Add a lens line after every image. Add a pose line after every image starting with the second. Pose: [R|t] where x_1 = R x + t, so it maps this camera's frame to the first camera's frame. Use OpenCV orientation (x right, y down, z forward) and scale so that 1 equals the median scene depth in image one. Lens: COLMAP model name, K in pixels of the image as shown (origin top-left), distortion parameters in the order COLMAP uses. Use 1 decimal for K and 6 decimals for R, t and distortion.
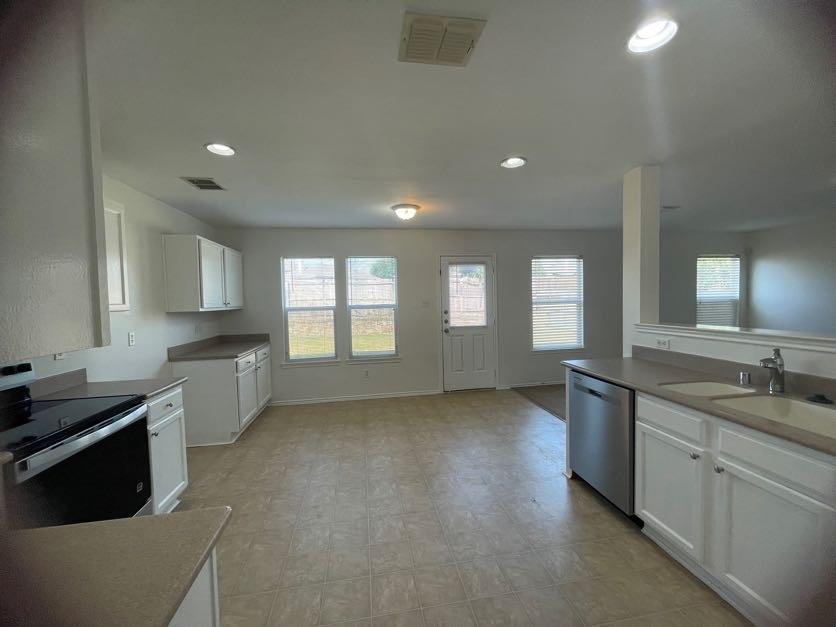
lens RADIAL K [[337.9, 0, 419.1], [0, 337.9, 312.4], [0, 0, 1]] dist [0.003231, -0.000124]
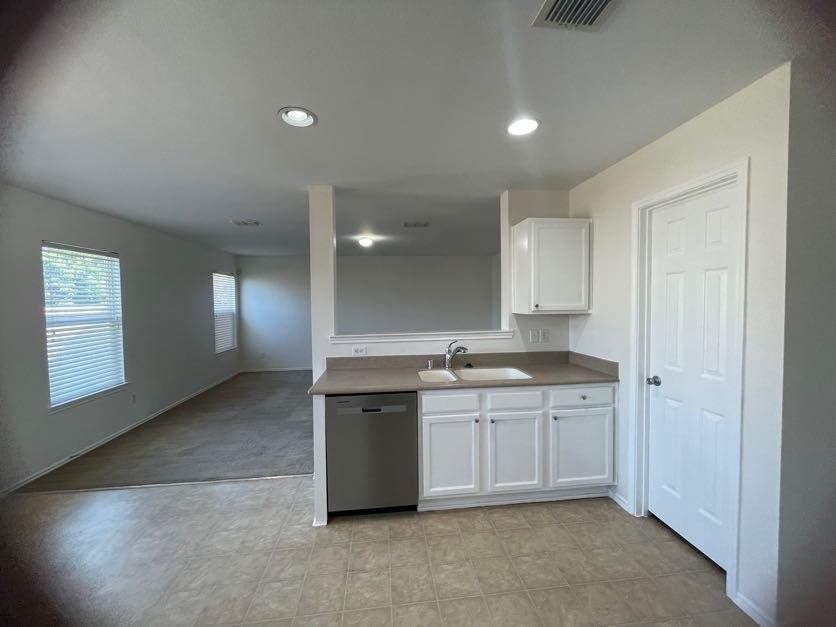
lens RADIAL K [[337.9, 0, 418.7], [0, 337.9, 316.1], [0, 0, 1]] dist [0.003231, -0.000124]
pose [[0.066769, -0.026392, 0.997419, -0.188582], [0.055272, 0.998213, 0.022713, -0.019058], [-0.996236, 0.053613, 0.068109, 0.343565]]
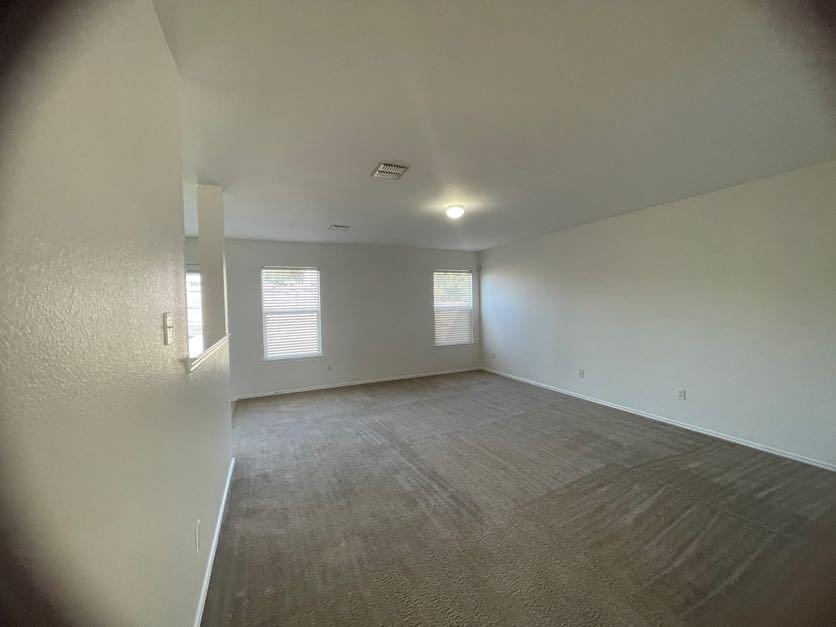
lens RADIAL K [[337.9, 0, 420.6], [0, 337.9, 311.8], [0, 0, 1]] dist [0.003231, -0.000124]
pose [[0.966758, -0.002779, 0.255678, 0.534923], [0.006310, 0.999896, -0.012990, -0.015407], [-0.255615, 0.014171, 0.966675, -0.094936]]
